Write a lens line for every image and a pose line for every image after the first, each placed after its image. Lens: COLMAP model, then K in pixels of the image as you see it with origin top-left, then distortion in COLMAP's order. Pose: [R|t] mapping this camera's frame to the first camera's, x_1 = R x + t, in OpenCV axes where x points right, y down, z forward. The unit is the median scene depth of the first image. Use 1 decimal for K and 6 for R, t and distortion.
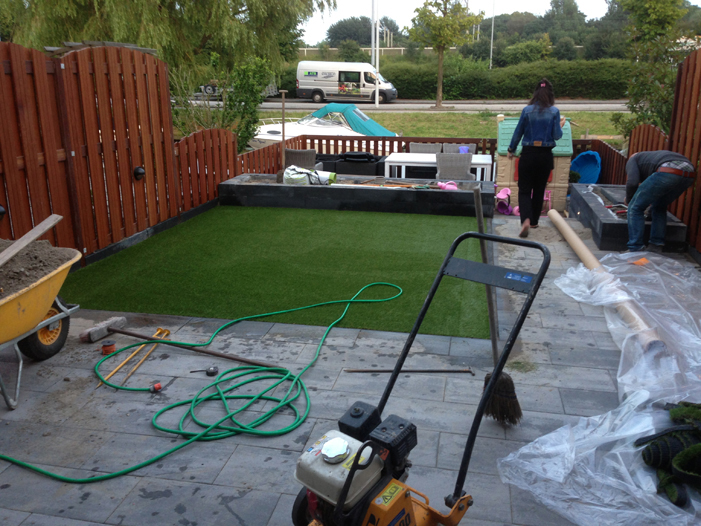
lens RADIAL K [[654.9, 0, 348.3], [0, 654.9, 264.4], [0, 0, 1]] dist [0.059413, 0.000000]
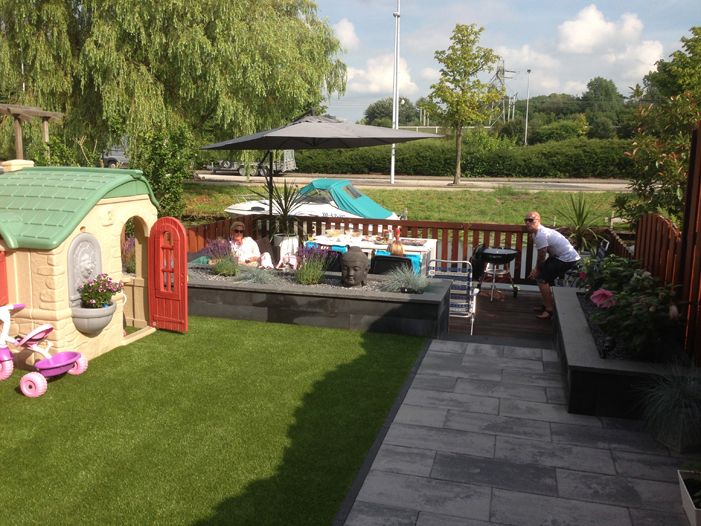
lens RADIAL K [[654.9, 0, 350.7], [0, 654.9, 259.1], [0, 0, 1]] dist [0.059413, 0.000000]
pose [[0.998218, 0.018583, -0.056713, 0.033925], [-0.025160, 0.992747, -0.117556, -0.014478], [0.054117, 0.118773, 0.991446, 0.056142]]
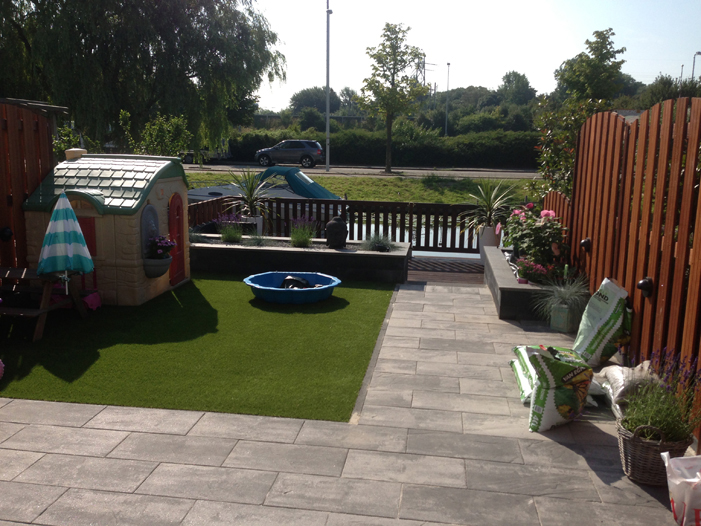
lens RADIAL K [[654.9, 0, 346.0], [0, 654.9, 257.1], [0, 0, 1]] dist [0.059413, 0.000000]
pose [[0.998560, 0.010524, 0.052612, 0.017864], [-0.004949, 0.994461, -0.104992, -0.001974], [-0.053426, 0.104580, 0.993080, 0.008884]]
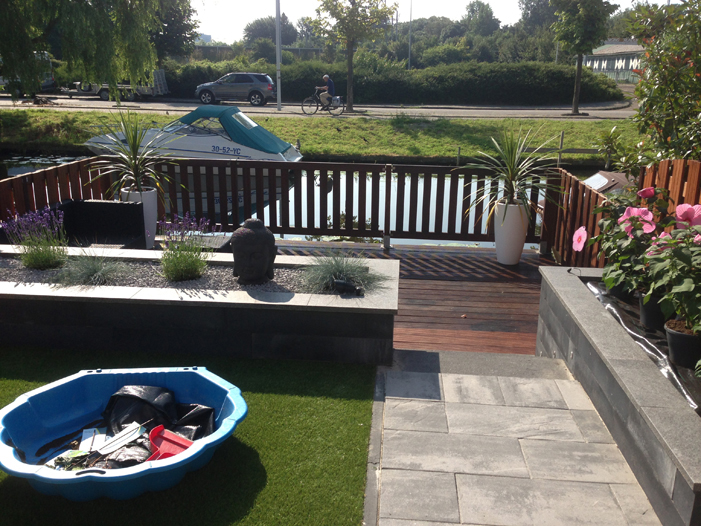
lens RADIAL K [[654.9, 0, 353.7], [0, 654.9, 266.9], [0, 0, 1]] dist [0.059413, 0.000000]
pose [[0.992534, -0.018222, 0.120599, 0.028842], [0.018053, 0.999834, 0.002492, -0.028887], [-0.120624, -0.000296, 0.992698, 0.110912]]
